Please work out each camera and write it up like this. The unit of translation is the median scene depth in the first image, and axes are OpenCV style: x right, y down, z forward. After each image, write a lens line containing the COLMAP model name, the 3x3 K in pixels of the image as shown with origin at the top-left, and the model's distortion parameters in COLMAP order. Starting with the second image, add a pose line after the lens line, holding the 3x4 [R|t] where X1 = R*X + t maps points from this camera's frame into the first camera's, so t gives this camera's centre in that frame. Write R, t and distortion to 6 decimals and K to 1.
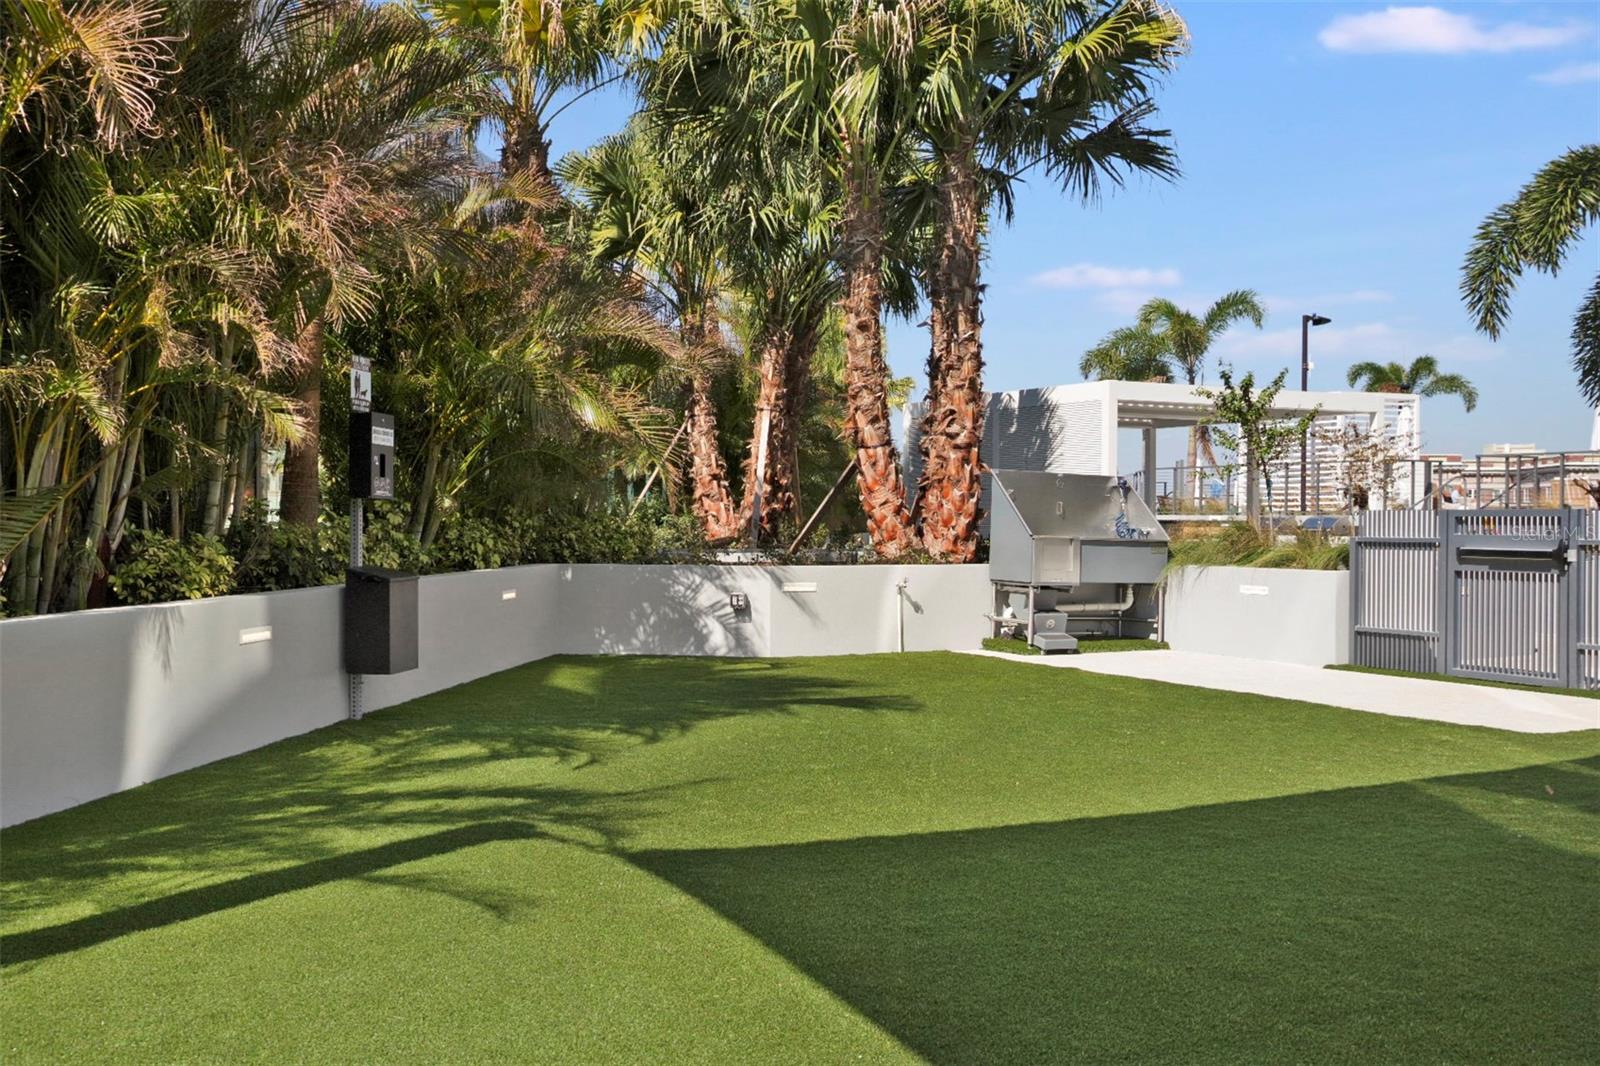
lens RADIAL K [[1527.2, 0, 799.9], [0, 1527.2, 530.6], [0, 0, 1]] dist [-0.062648, 0.000000]
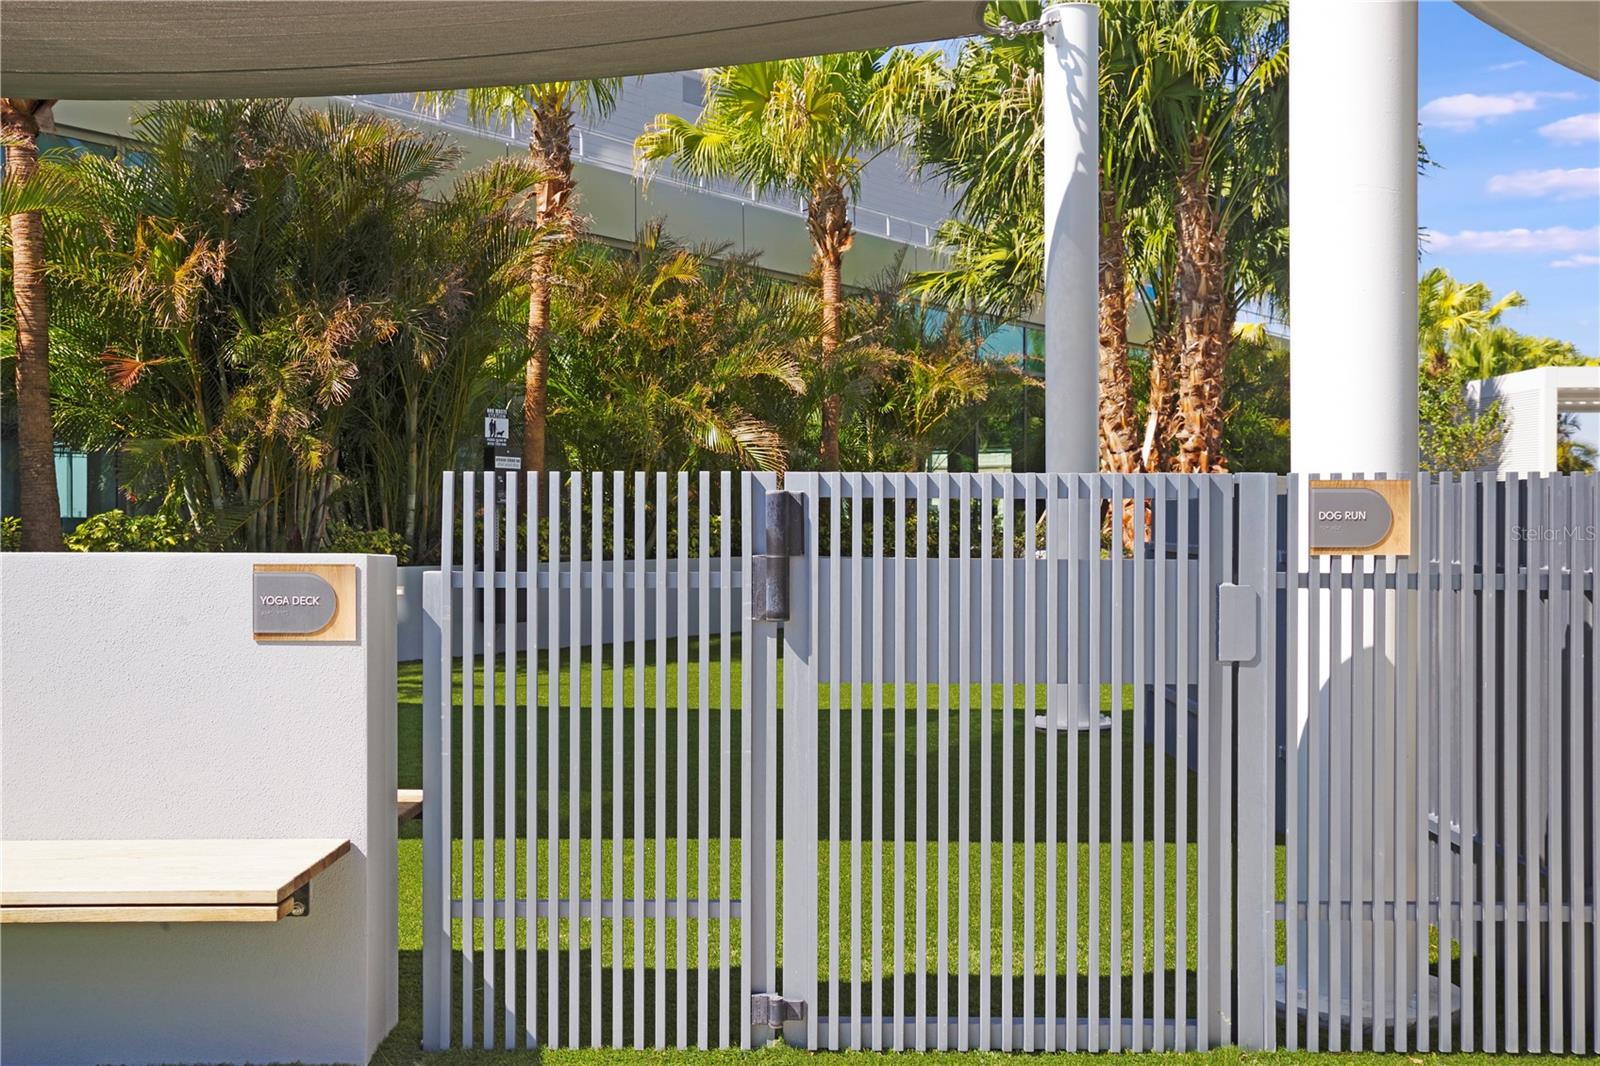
lens RADIAL K [[1751.4, 0, 800.0], [0, 1751.4, 533.8], [0, 0, 1]] dist [-0.014428, 0.000000]
pose [[0.875237, 0.001191, -0.483692, 0.459437], [-0.001924, 0.999998, -0.001019, 0.005087], [0.483690, 0.001822, 0.875238, -0.204290]]
